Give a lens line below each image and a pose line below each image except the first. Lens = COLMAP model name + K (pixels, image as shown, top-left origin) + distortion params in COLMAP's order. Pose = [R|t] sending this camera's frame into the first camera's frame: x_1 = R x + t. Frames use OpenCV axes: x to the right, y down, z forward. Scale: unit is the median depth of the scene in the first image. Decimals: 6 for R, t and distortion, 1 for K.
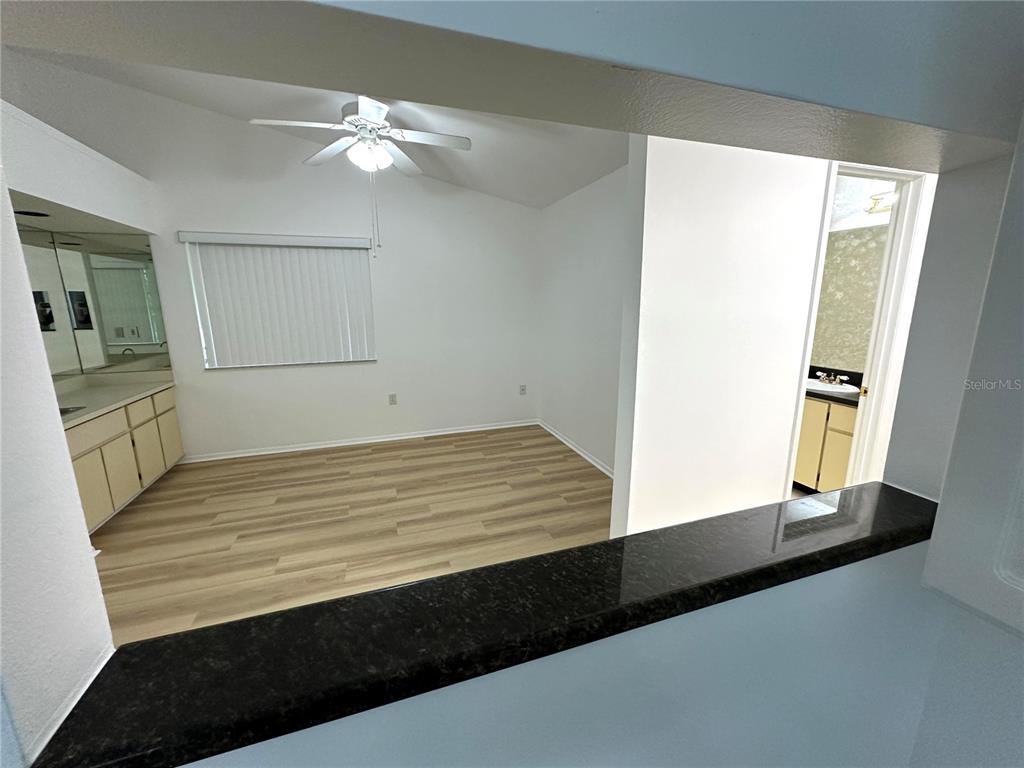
lens RADIAL K [[407.5, 0, 511.4], [0, 407.5, 382.8], [0, 0, 1]] dist [-0.003643, 0.000855]
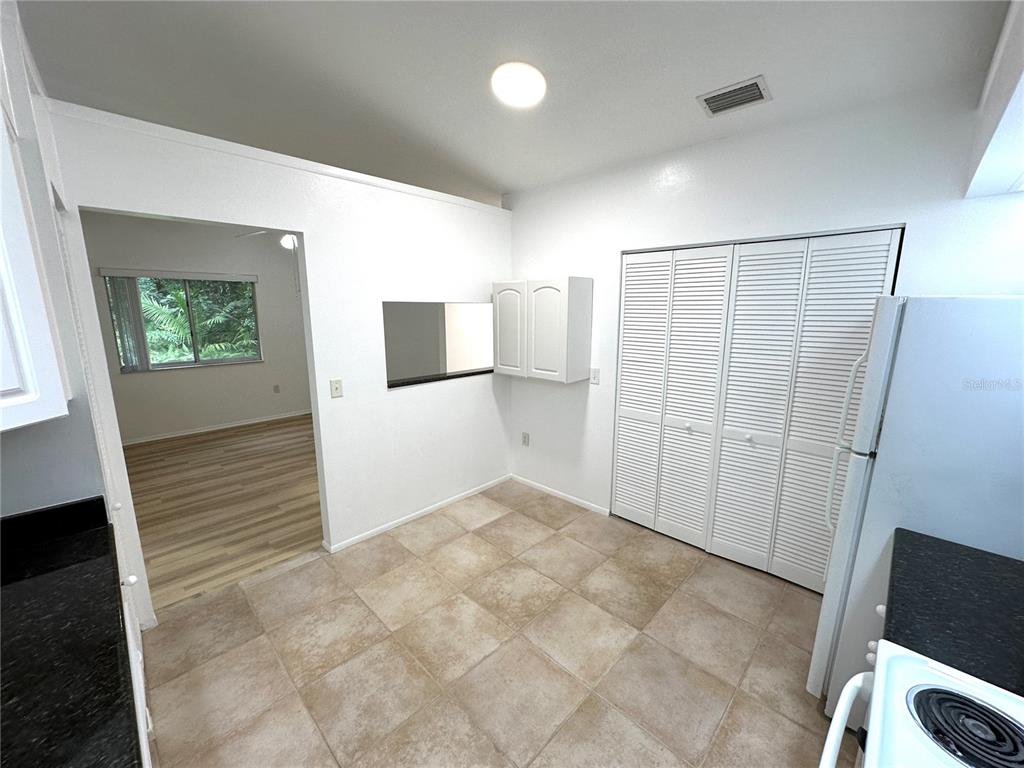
lens RADIAL K [[407.5, 0, 512.8], [0, 407.5, 385.3], [0, 0, 1]] dist [-0.003643, 0.000855]
pose [[0.886375, -0.076301, 0.456638, -0.279540], [0.082087, 0.996599, 0.007187, 0.112597], [-0.455633, 0.031114, 0.889624, -0.805511]]
